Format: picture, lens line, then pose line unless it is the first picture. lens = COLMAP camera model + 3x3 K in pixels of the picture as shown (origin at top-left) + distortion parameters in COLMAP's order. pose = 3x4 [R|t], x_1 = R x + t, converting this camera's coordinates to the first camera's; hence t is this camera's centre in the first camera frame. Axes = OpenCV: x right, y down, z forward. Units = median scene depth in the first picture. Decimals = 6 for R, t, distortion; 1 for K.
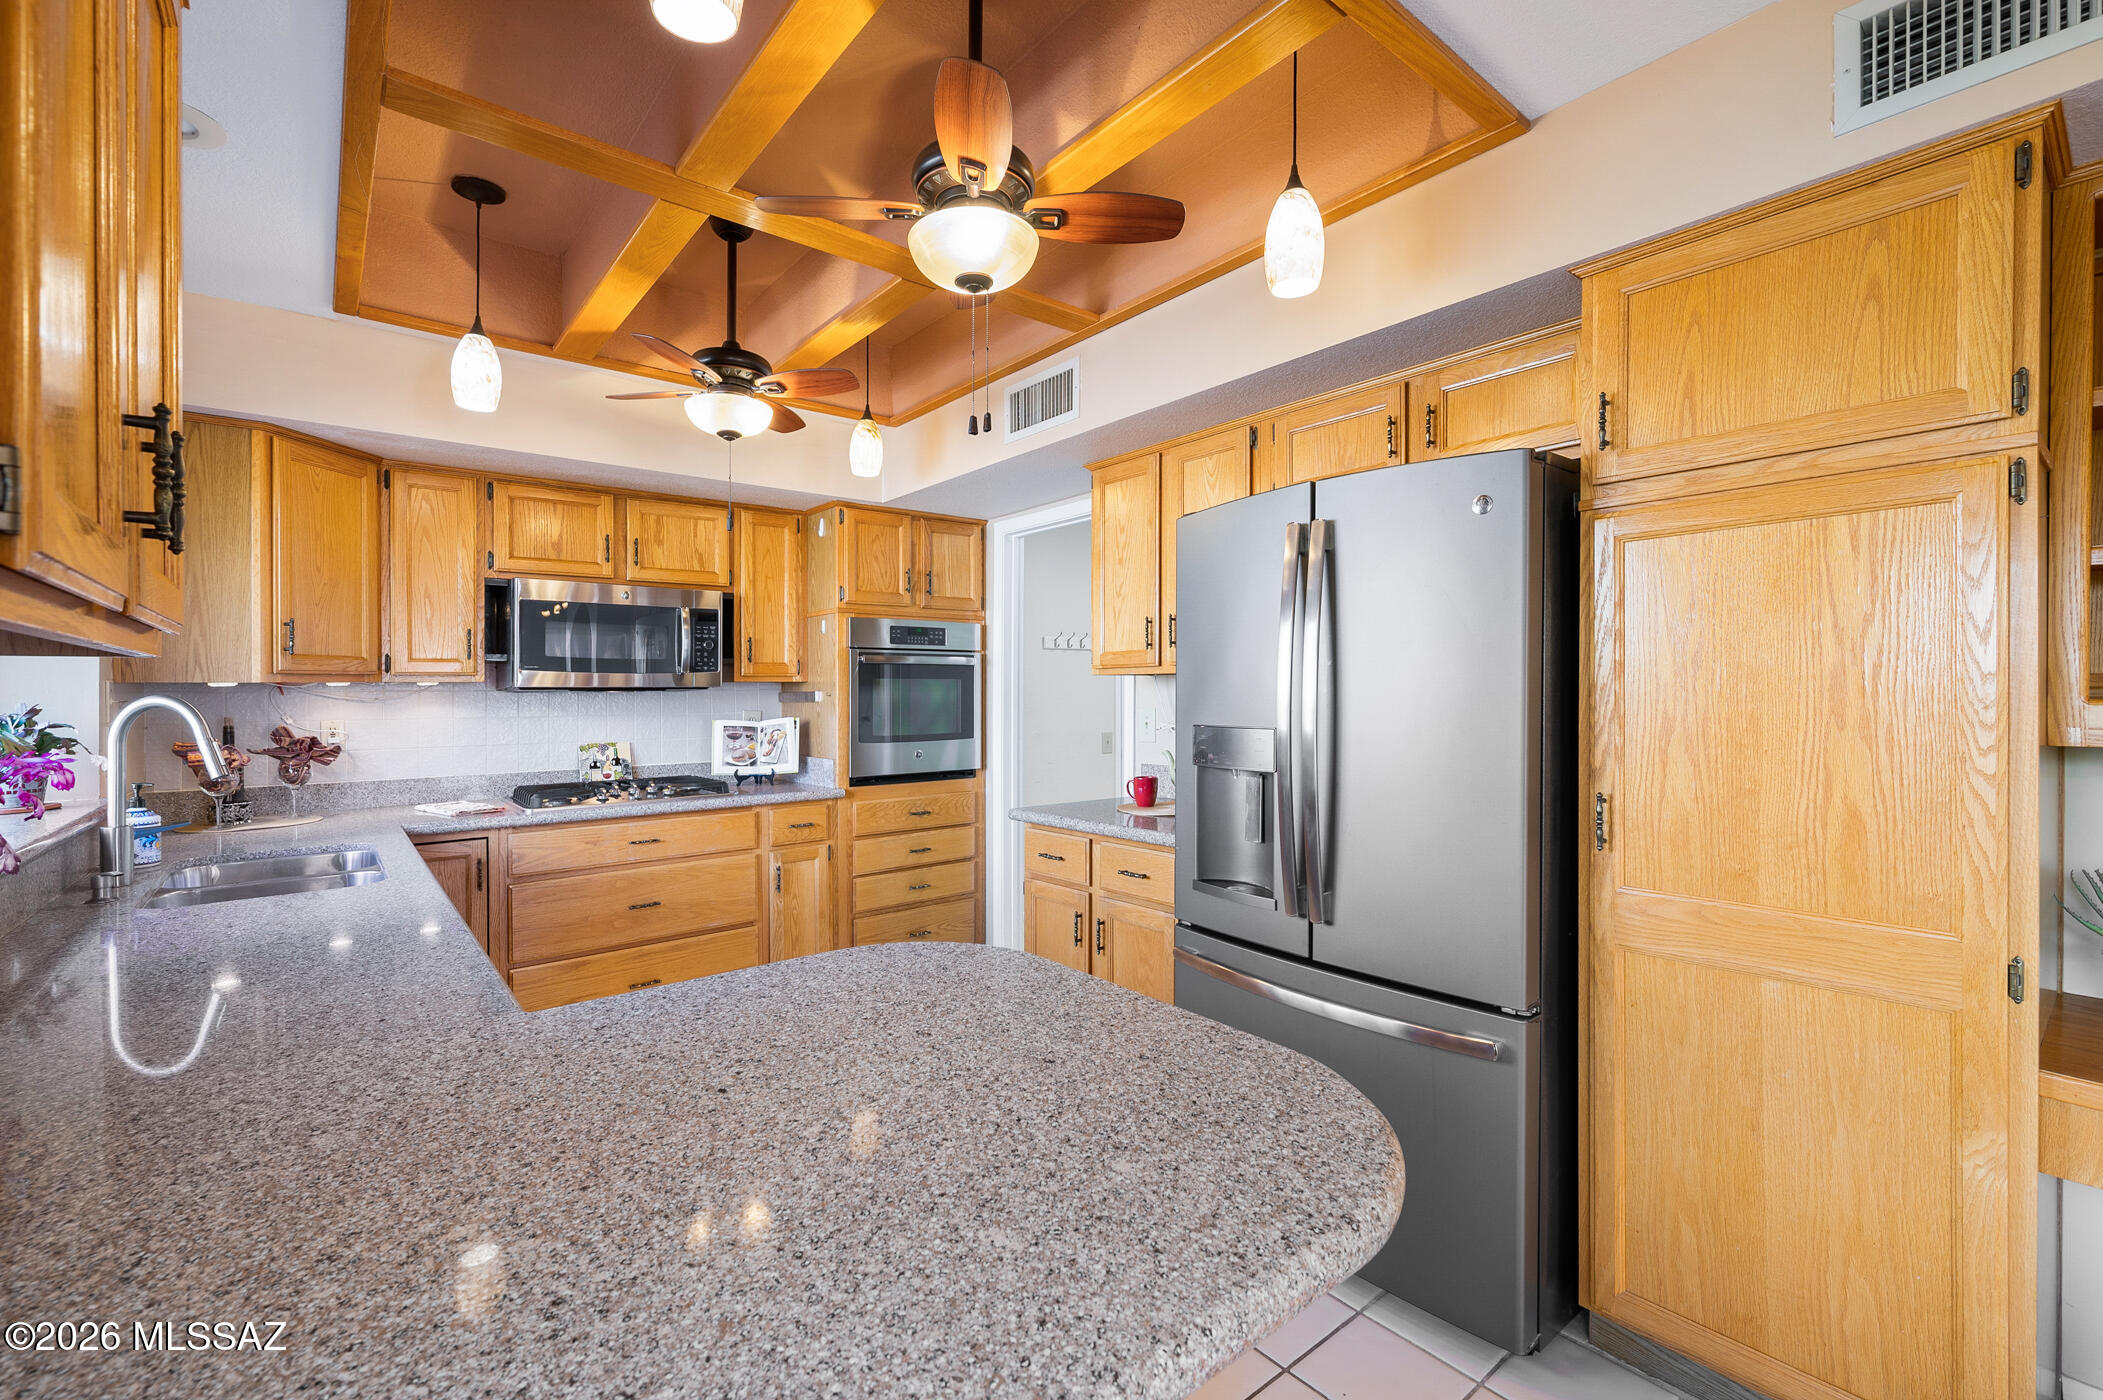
lens RADIAL K [[895.4, 0, 1049.7], [0, 895.4, 695.3], [0, 0, 1]] dist [-0.002046, 0.000435]
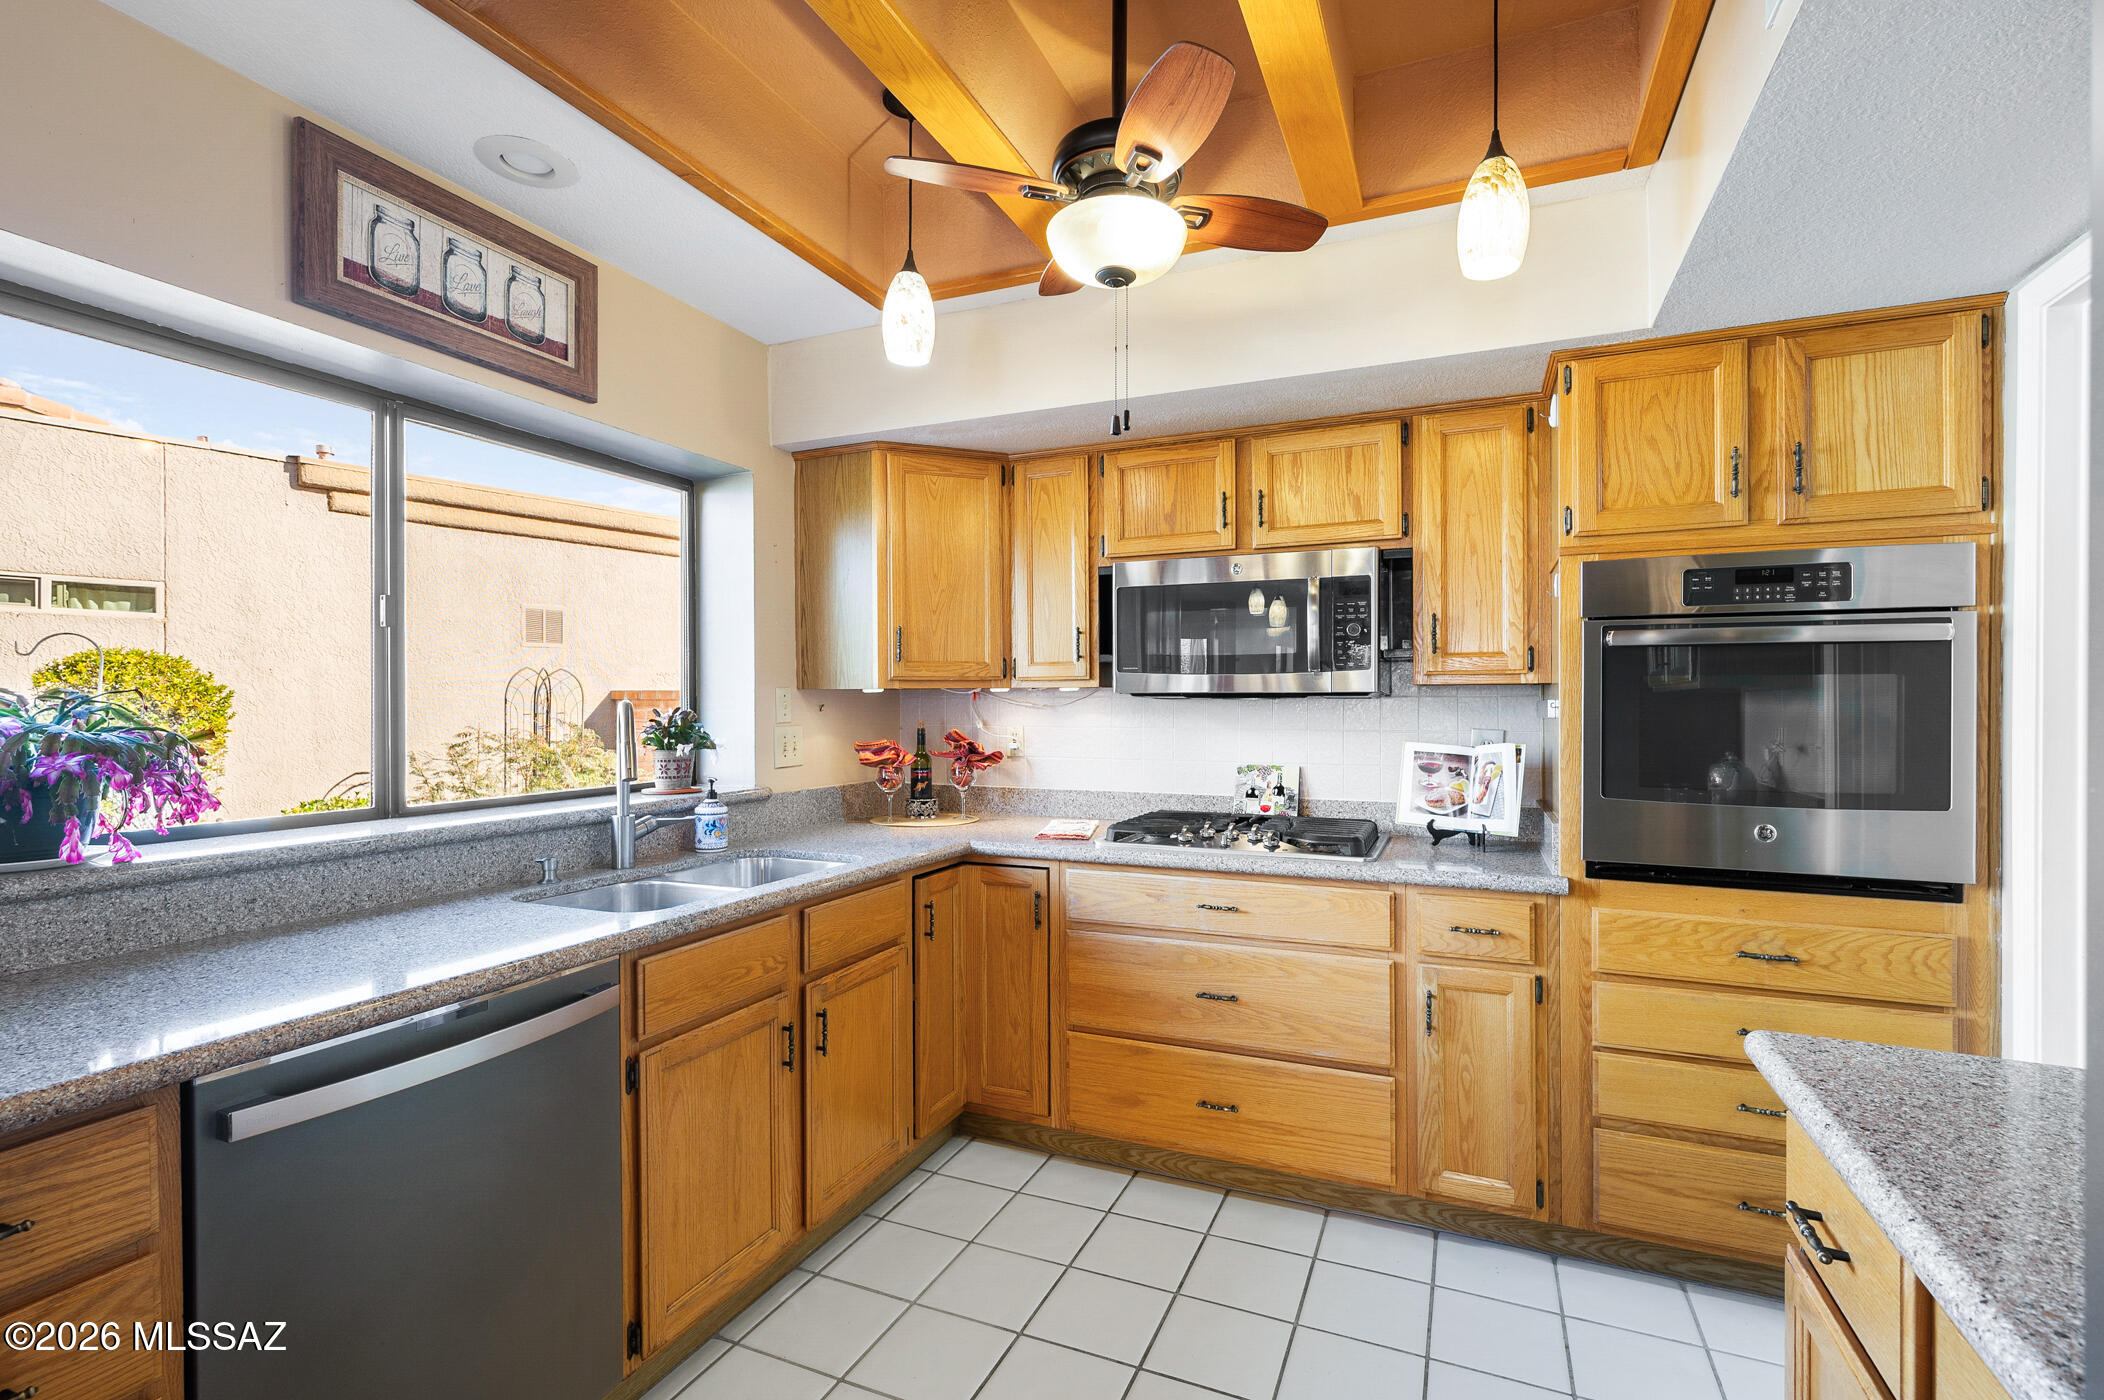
lens RADIAL K [[934.9, 0, 1060.6], [0, 934.9, 694.2], [0, 0, 1]] dist [-0.004690, -0.001264]
pose [[0.449111, 0.000044, -0.893476, 0.143799], [-0.005914, 0.999978, -0.002923, -0.004459], [0.893456, 0.006597, 0.449102, 0.492725]]
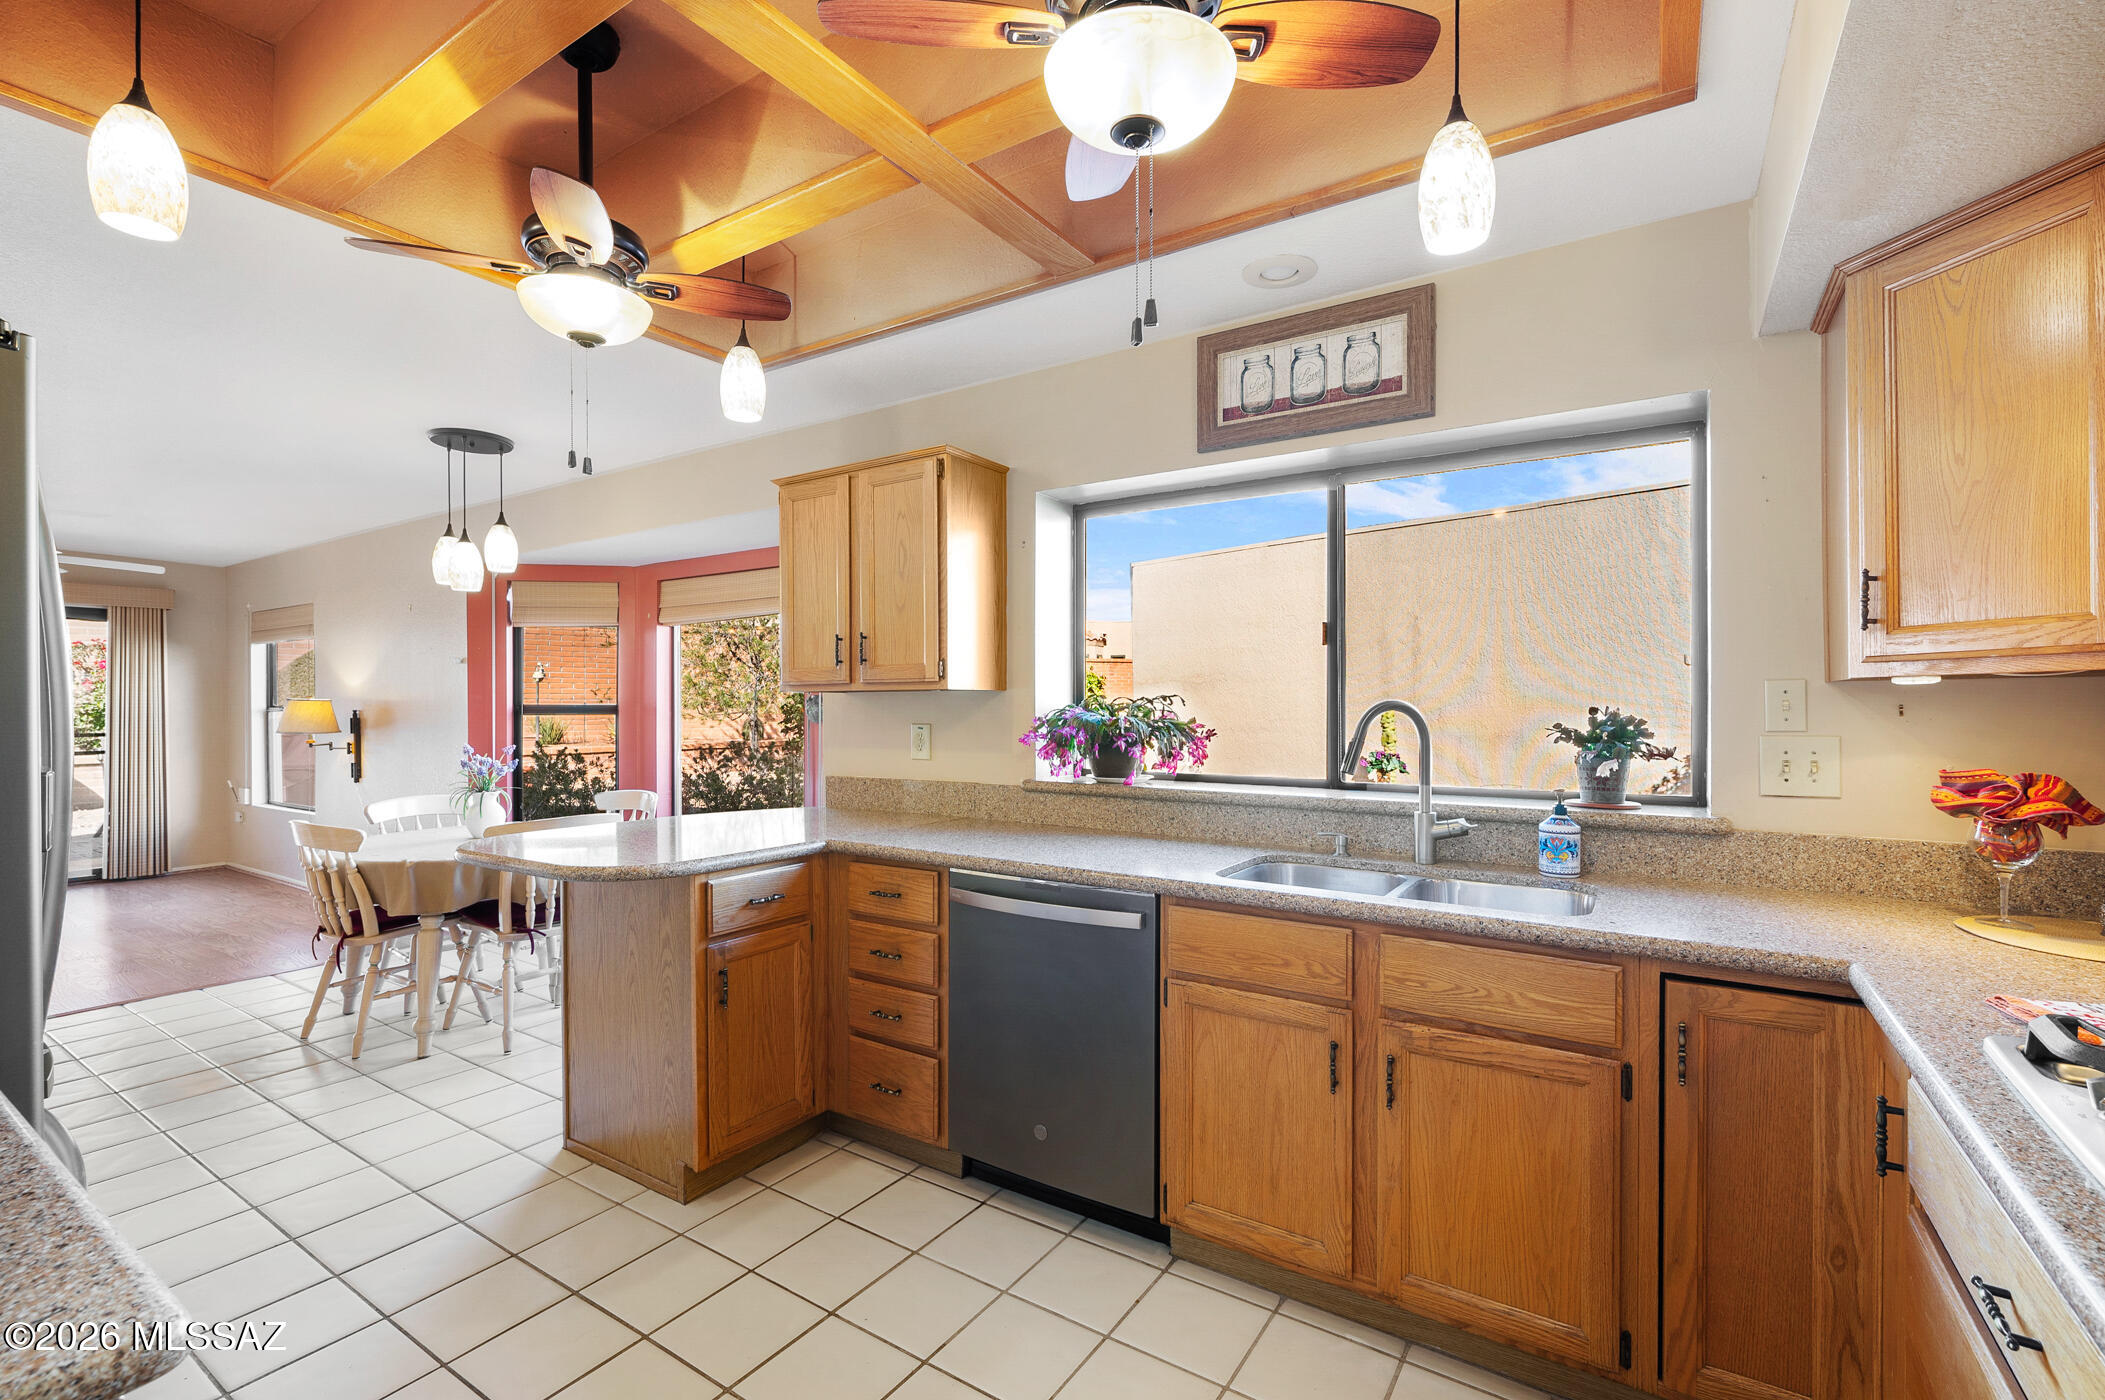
lens RADIAL K [[896.3, 0, 1068.1], [0, 896.3, 701.3], [0, 0, 1]] dist [-0.002046, 0.000435]
pose [[-0.947346, 0.006978, -0.320135, -0.155515], [0.006261, 0.999975, 0.003269, -0.003299], [0.320150, 0.001093, -0.947366, 1.092842]]
